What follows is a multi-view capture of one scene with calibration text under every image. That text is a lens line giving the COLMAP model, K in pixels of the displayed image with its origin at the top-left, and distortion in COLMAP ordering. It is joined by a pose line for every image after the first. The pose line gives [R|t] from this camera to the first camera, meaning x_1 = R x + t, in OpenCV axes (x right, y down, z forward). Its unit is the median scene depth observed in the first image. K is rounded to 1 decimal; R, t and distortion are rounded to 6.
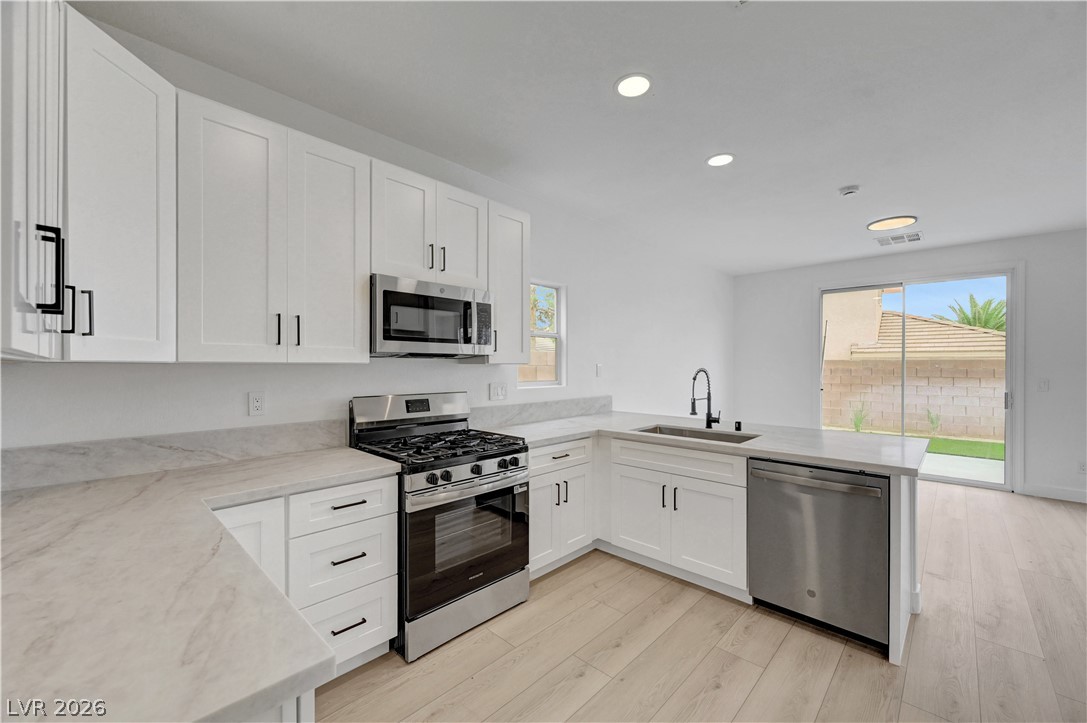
lens RADIAL K [[430.4, 0, 544.7], [0, 430.4, 362.7], [0, 0, 1]] dist [0.000781, 0.000632]
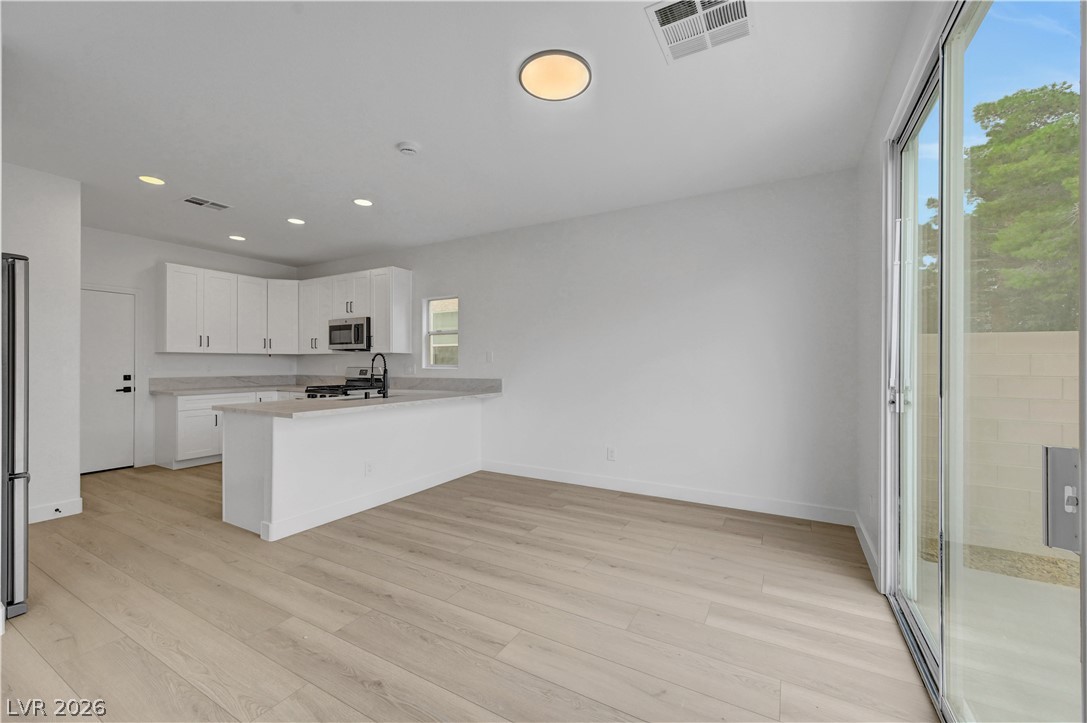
lens RADIAL K [[434.3, 0, 546.0], [0, 434.3, 365.6], [0, 0, 1]] dist [0.000344, 0.000005]
pose [[0.245728, 0.002992, -0.969334, 2.076403], [0.005798, 0.999973, 0.004556, 0.058170], [0.969322, -0.006740, 0.245704, 1.336872]]
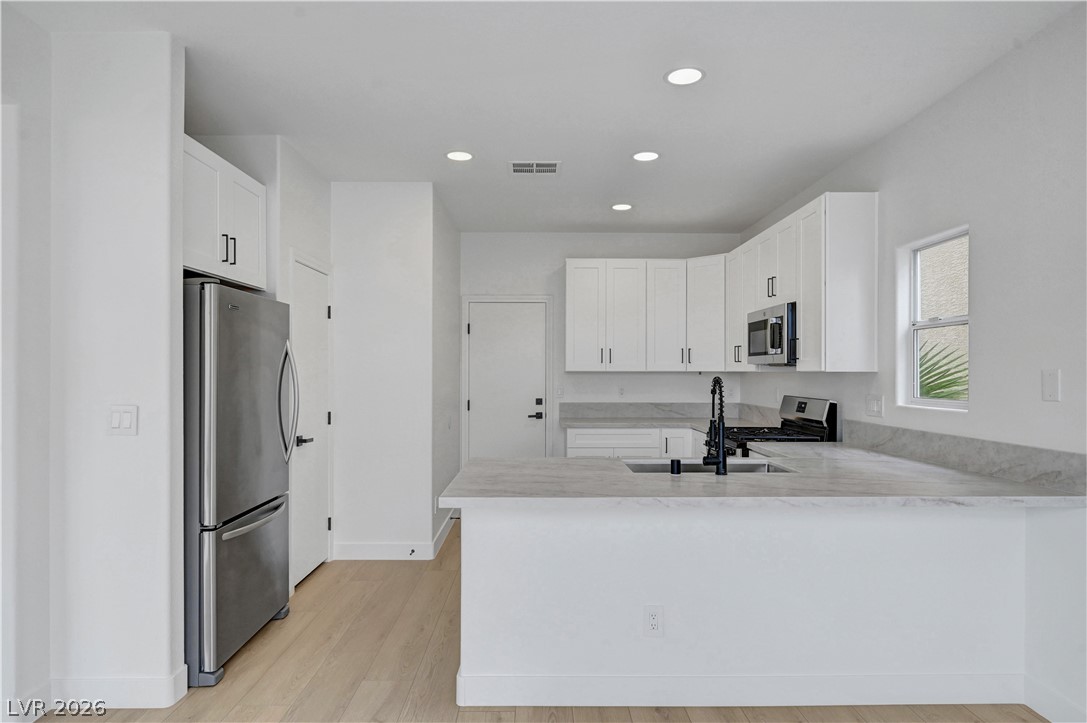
lens RADIAL K [[630.1, 0, 543.5], [0, 630.1, 361.5], [0, 0, 1]] dist [0.000837, -0.000793]
pose [[-0.716116, -0.015386, -0.697812, 1.391314], [0.000692, 0.999741, -0.022754, 0.013487], [0.697981, -0.016777, -0.715920, 1.709562]]
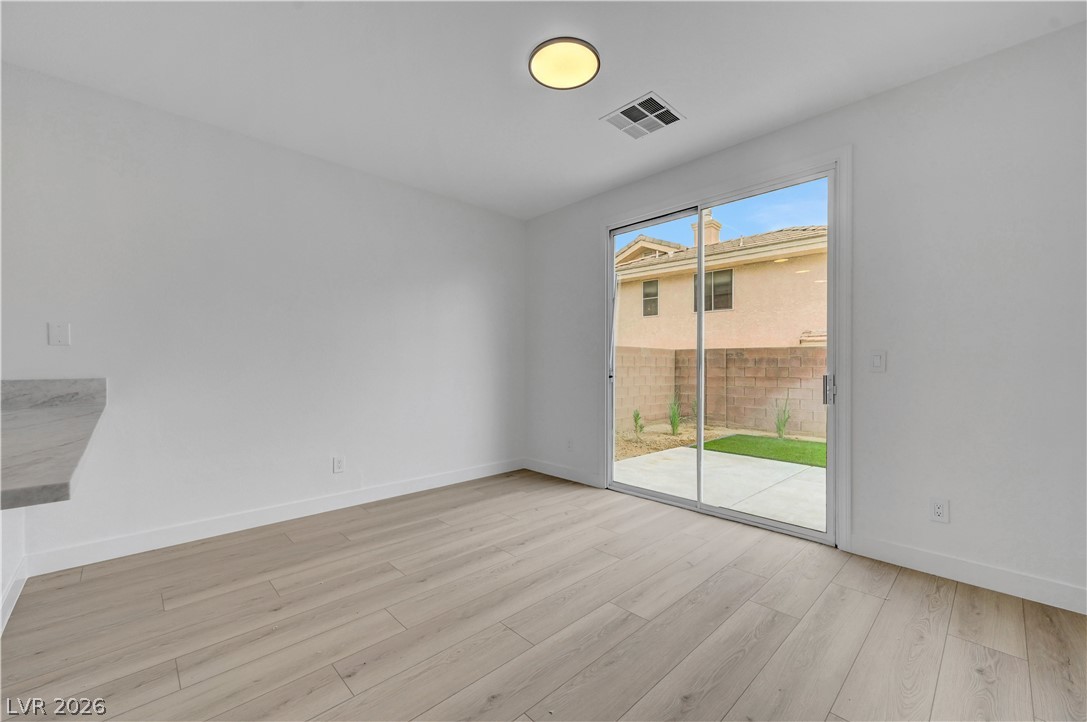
lens RADIAL K [[434.3, 0, 546.0], [0, 434.3, 365.1], [0, 0, 1]] dist [0.000344, 0.000005]
pose [[0.999161, 0.000119, -0.040951, 1.256205], [0.000124, 0.999982, 0.005935, 0.088013], [0.040951, -0.005935, 0.999144, 0.693978]]
